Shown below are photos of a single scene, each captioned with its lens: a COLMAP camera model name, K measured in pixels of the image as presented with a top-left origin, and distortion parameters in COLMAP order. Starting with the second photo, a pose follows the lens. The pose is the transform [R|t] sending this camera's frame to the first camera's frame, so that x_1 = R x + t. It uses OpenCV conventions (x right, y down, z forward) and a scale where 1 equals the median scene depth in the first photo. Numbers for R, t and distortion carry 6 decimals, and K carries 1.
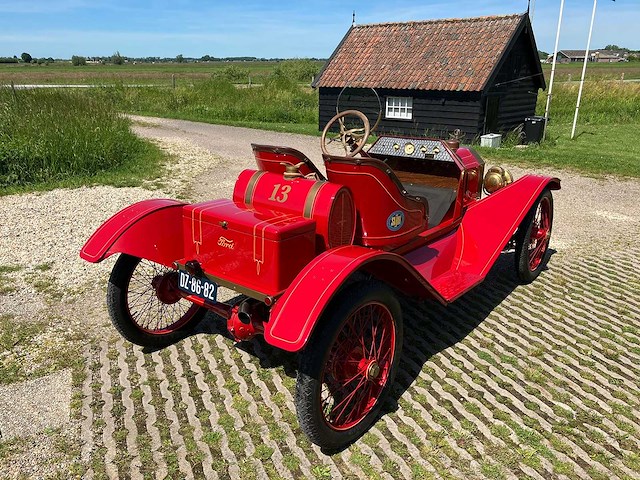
lens RADIAL K [[534.2, 0, 316.6], [0, 534.2, 239.9], [0, 0, 1]] dist [0.004031, 0.004930]
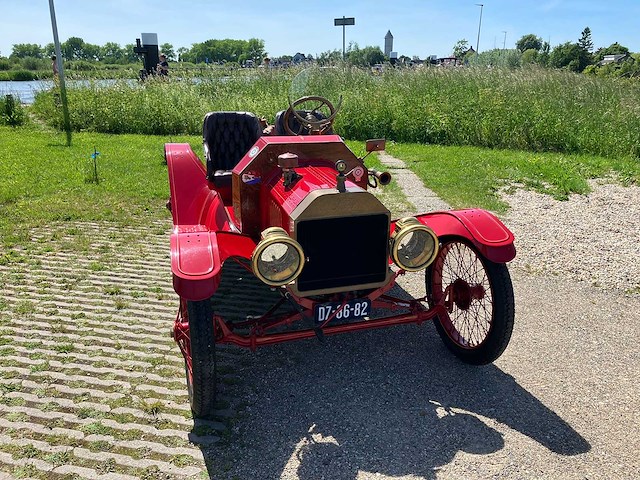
lens RADIAL K [[524.3, 0, 323.0], [0, 524.3, 239.6], [0, 0, 1]] dist [-0.001119, 0.038840]
pose [[-0.564716, 0.258407, -0.783787, 0.919652], [-0.263690, 0.843437, 0.468061, -0.492824], [0.782025, 0.470998, -0.408163, 1.577168]]
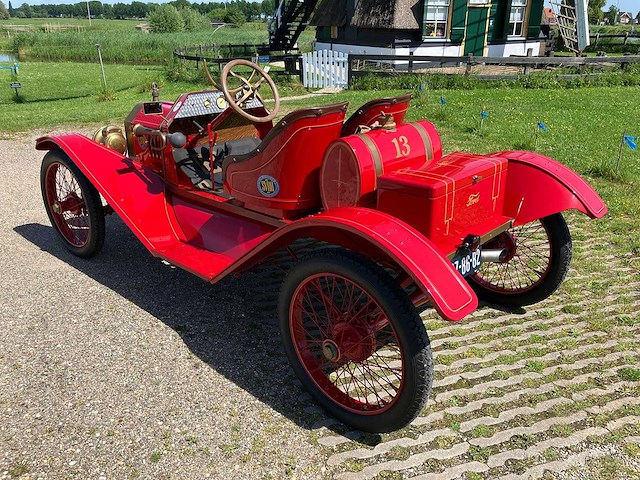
lens RADIAL K [[527.4, 0, 320.0], [0, 527.4, 240.0], [0, 0, 1]] dist [0.004835, 0.010223]
pose [[0.059877, -0.376112, 0.924638, -0.780378], [0.305681, 0.888707, 0.341701, -0.238977], [-0.950249, 0.262184, 0.168183, 0.835146]]
